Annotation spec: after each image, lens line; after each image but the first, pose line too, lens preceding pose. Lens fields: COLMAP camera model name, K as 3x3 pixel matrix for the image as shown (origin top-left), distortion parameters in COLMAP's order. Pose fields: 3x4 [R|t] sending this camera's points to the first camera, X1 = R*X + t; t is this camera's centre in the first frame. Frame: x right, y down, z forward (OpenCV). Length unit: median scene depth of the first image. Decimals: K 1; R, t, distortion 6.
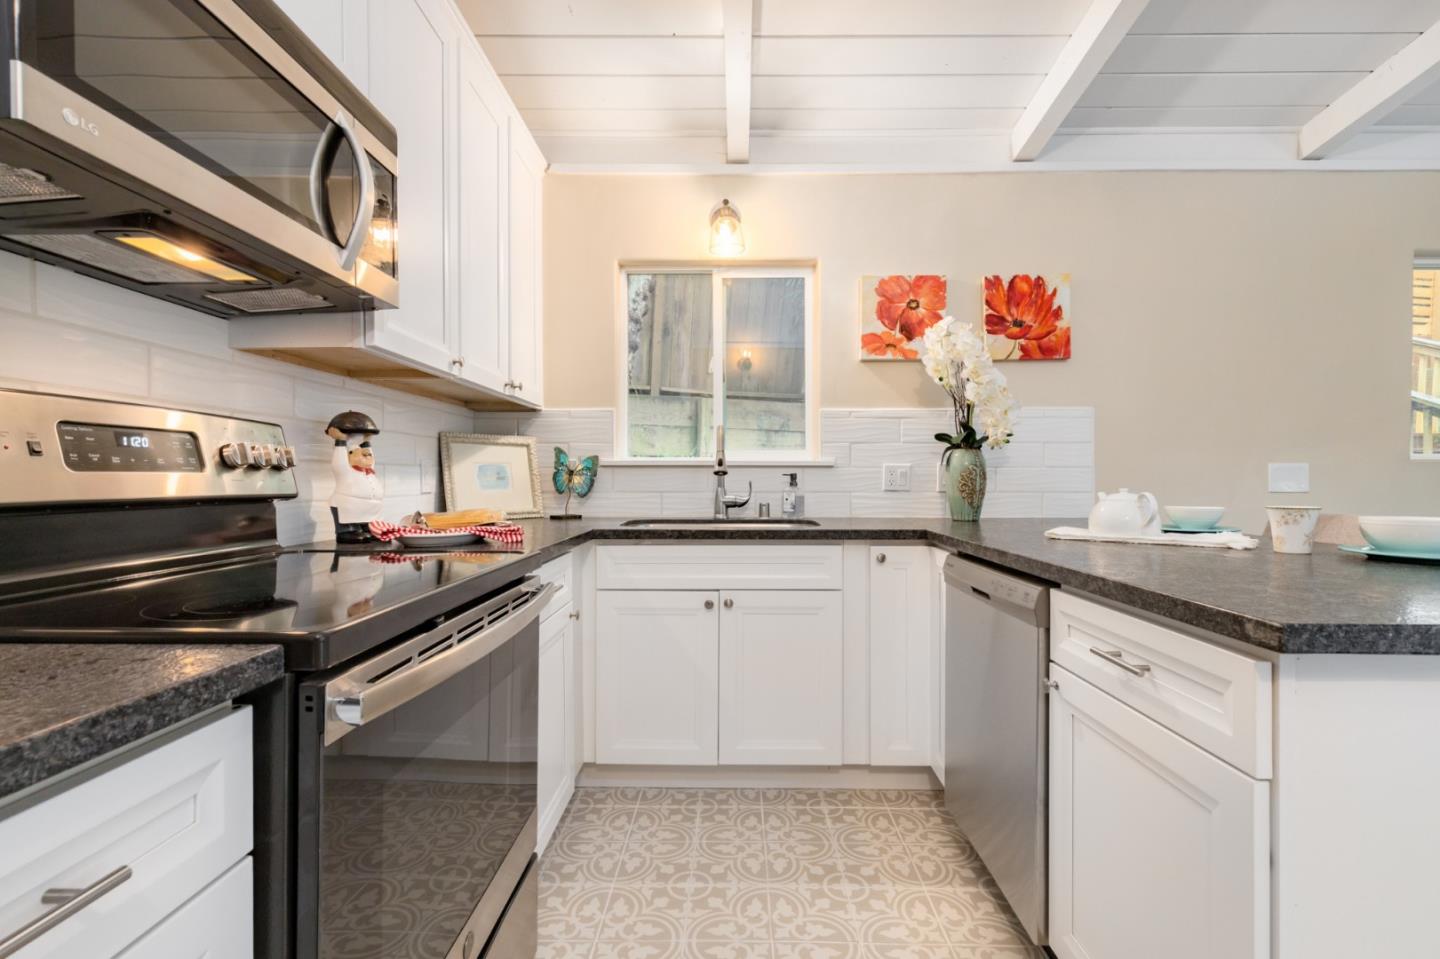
lens RADIAL K [[655.0, 0, 718.7], [0, 655.0, 472.1], [0, 0, 1]] dist [0.002931, 0.000406]
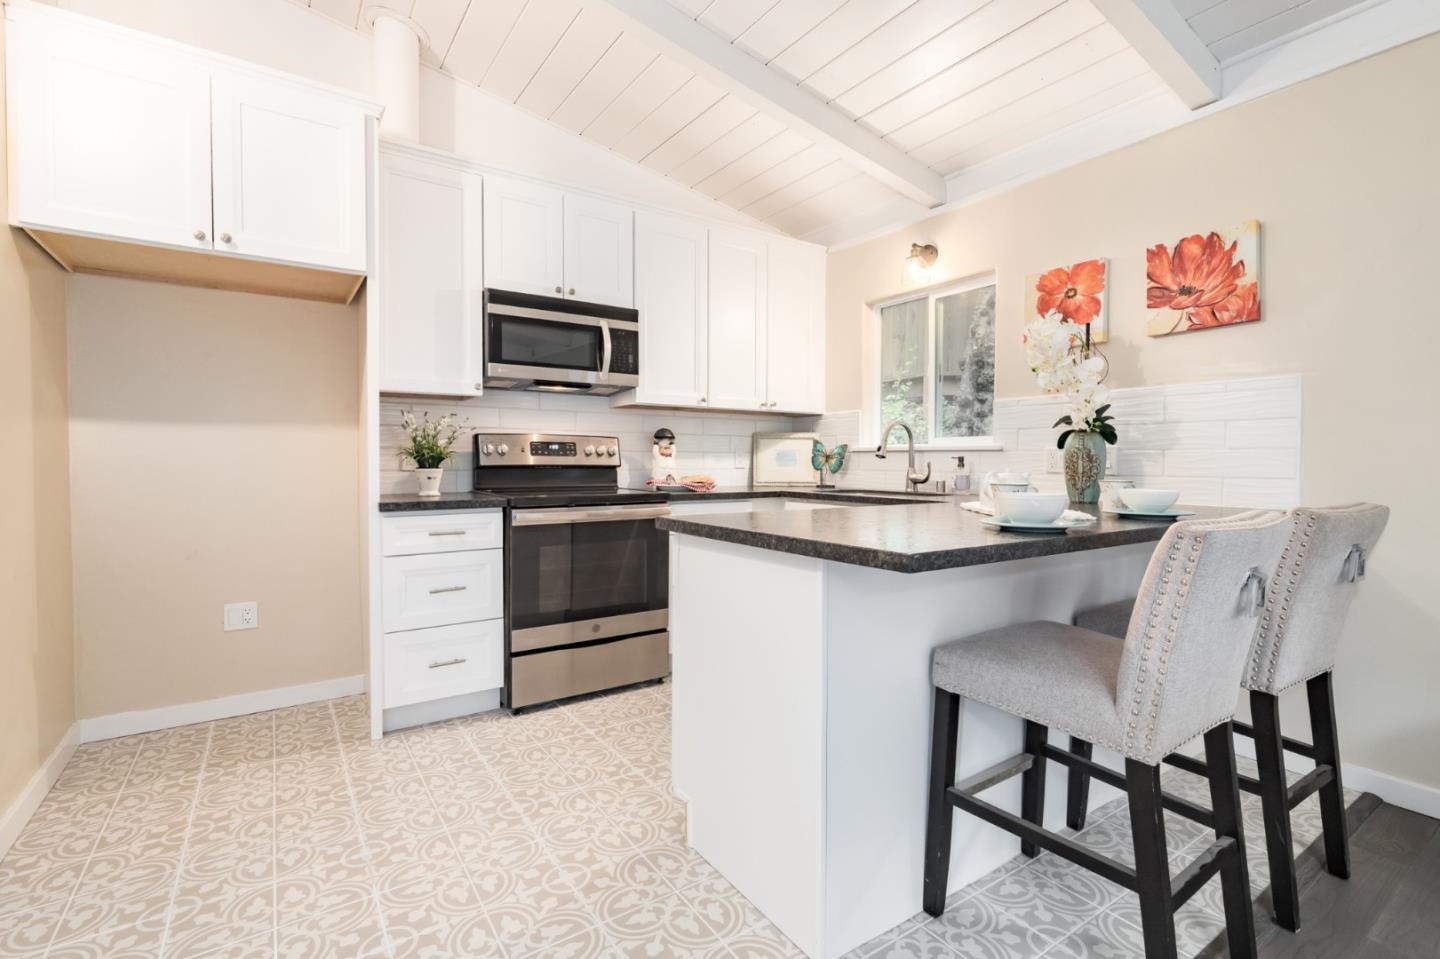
lens RADIAL K [[655.0, 0, 718.7], [0, 655.0, 472.1], [0, 0, 1]] dist [0.002931, 0.000406]
pose [[0.575681, 0.016953, -0.817498, 0.831474], [0.002924, 0.999736, 0.022792, 0.001671], [0.817669, -0.015512, 0.575480, -0.056363]]
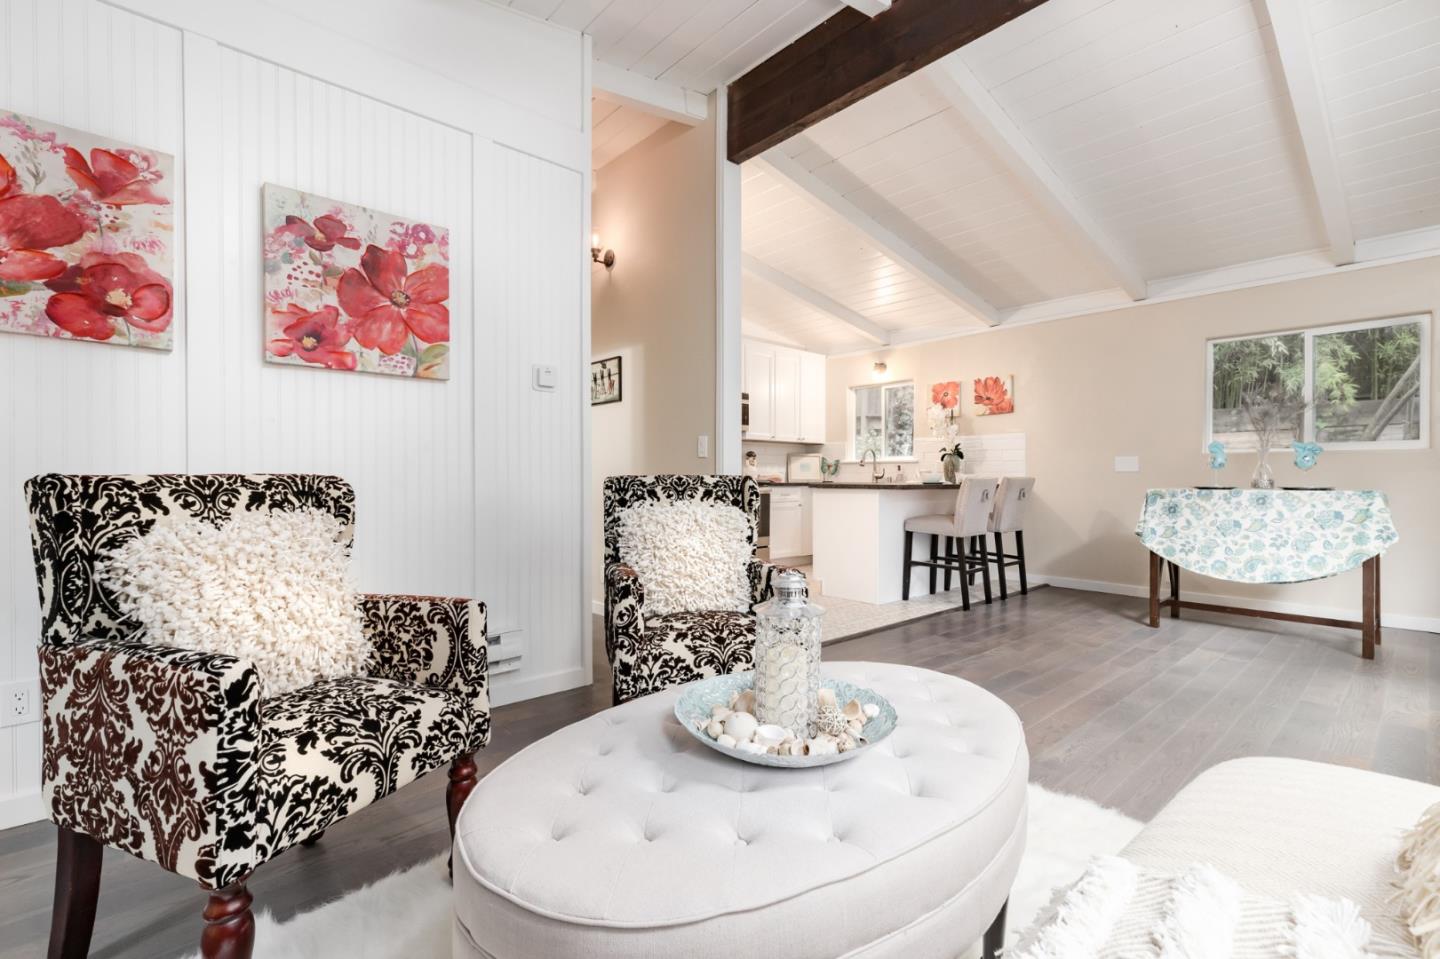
lens RADIAL K [[638.2, 0, 720.0], [0, 638.2, 479.5], [0, 0, 1]] dist [0.001566, 0.000100]
pose [[0.680331, 0.002456, -0.732900, 1.456730], [0.003845, 0.999969, 0.006920, 0.037495], [0.732894, -0.007526, 0.680301, -1.210829]]
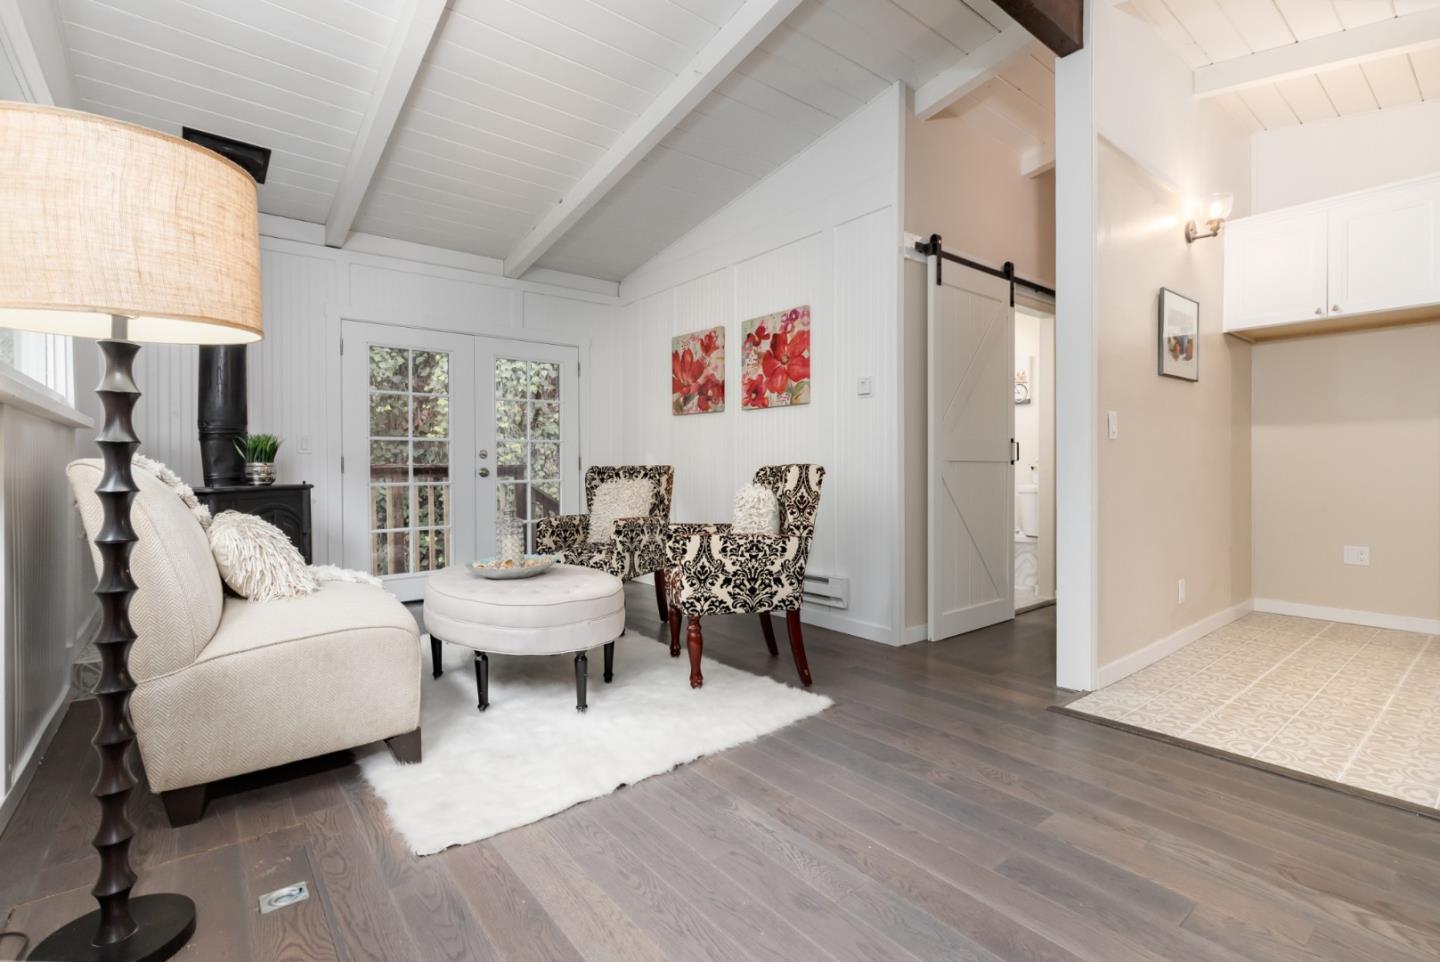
lens RADIAL K [[655.0, 0, 718.7], [0, 655.0, 473.6], [0, 0, 1]] dist [0.002931, 0.000406]
pose [[-0.771101, 0.008202, -0.636661, 1.595446], [0.006144, 0.999966, 0.005441, 0.047317], [0.636684, 0.000283, -0.771125, 0.142452]]
